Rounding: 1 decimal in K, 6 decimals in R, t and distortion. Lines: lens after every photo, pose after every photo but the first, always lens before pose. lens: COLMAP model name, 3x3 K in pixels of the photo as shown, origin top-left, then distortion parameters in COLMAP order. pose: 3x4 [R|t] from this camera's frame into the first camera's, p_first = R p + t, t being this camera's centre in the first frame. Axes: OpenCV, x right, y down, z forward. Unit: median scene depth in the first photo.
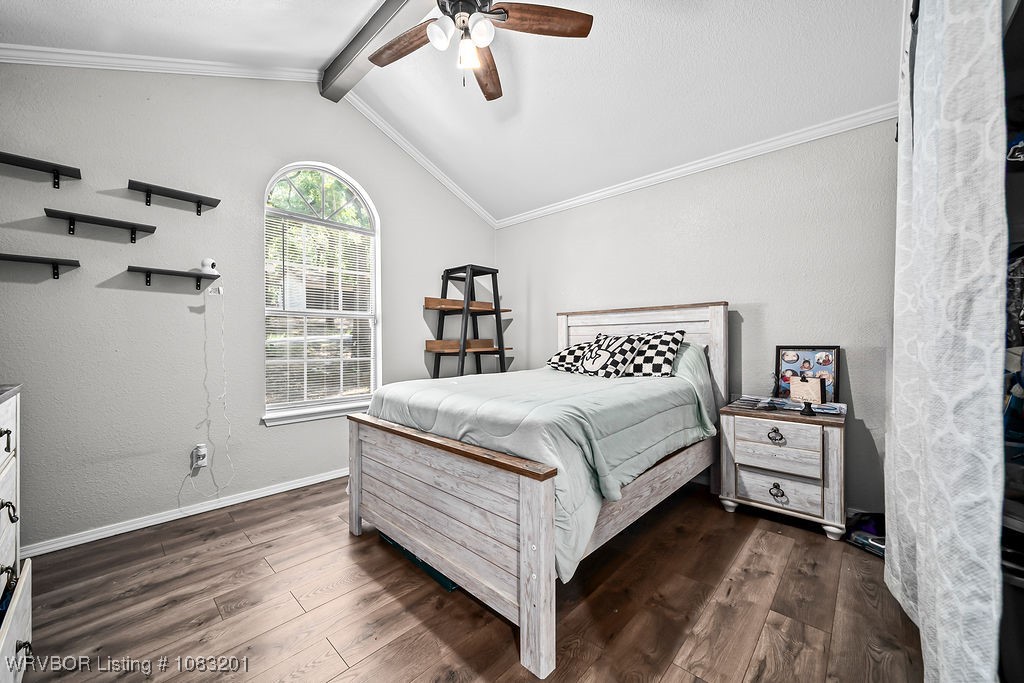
lens RADIAL K [[388.5, 0, 510.7], [0, 388.5, 339.2], [0, 0, 1]] dist [-0.002219, 0.000909]
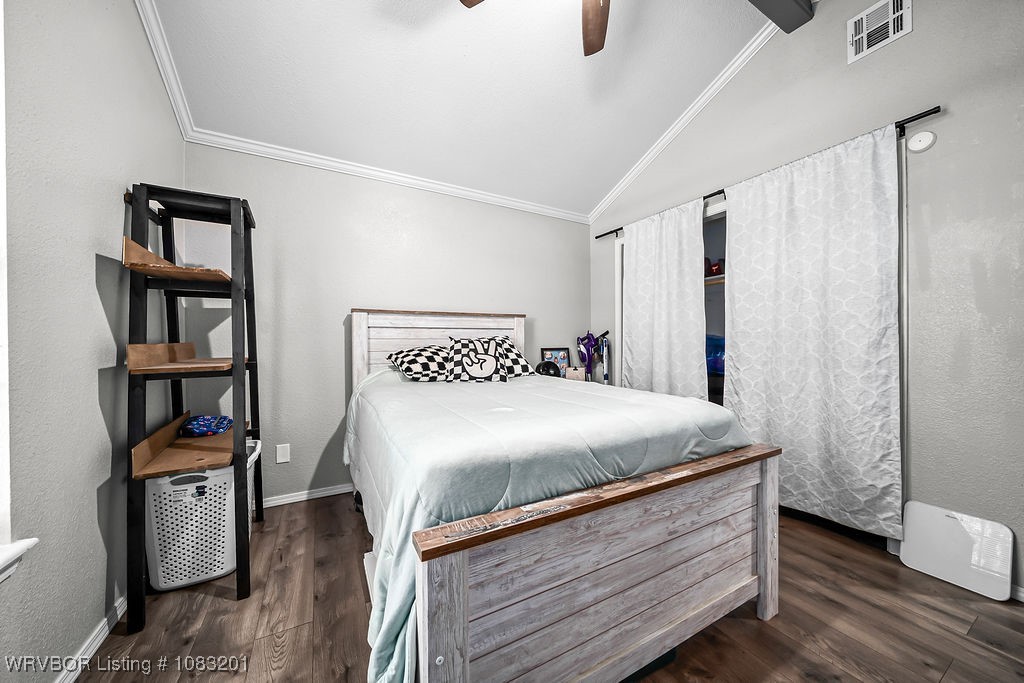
lens RADIAL K [[351.0, 0, 509.0], [0, 351.0, 345.9], [0, 0, 1]] dist [-0.006643, 0.000269]
pose [[0.306466, -0.001932, 0.951880, -0.609417], [0.001411, 0.999998, 0.001576, 0.006348], [-0.951880, 0.000860, 0.306468, 0.718090]]
